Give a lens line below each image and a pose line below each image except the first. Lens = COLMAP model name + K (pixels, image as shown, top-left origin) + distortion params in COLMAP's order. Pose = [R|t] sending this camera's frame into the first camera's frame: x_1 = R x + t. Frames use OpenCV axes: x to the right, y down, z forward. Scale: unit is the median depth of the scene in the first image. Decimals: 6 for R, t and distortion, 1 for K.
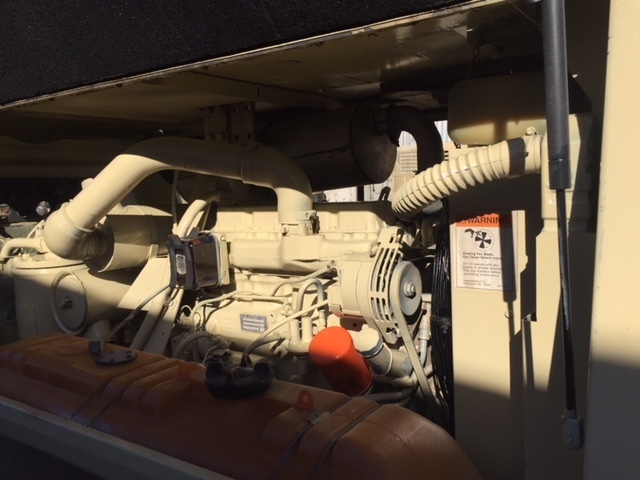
lens RADIAL K [[540.0, 0, 320.6], [0, 540.0, 239.1], [0, 0, 1]] dist [0.045148, -0.009475]
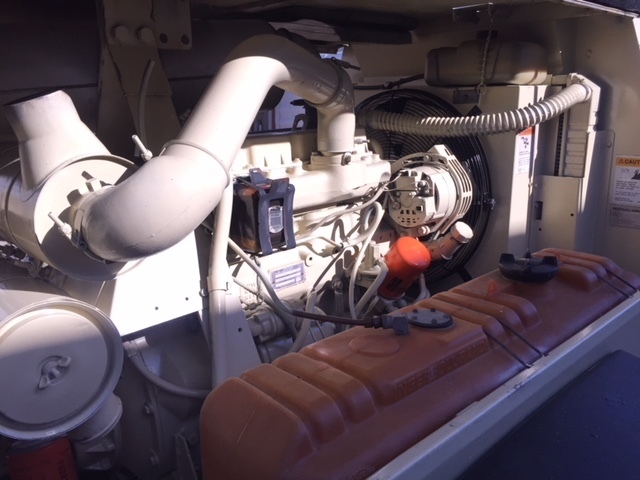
lens RADIAL K [[540.0, 0, 320.7], [0, 540.0, 240.1], [0, 0, 1]] dist [0.045148, -0.009475]
pose [[0.228303, -0.209280, 0.950831, -0.944706], [0.106222, 0.976148, 0.189348, -0.057531], [-0.967778, 0.057771, 0.245087, 0.768009]]
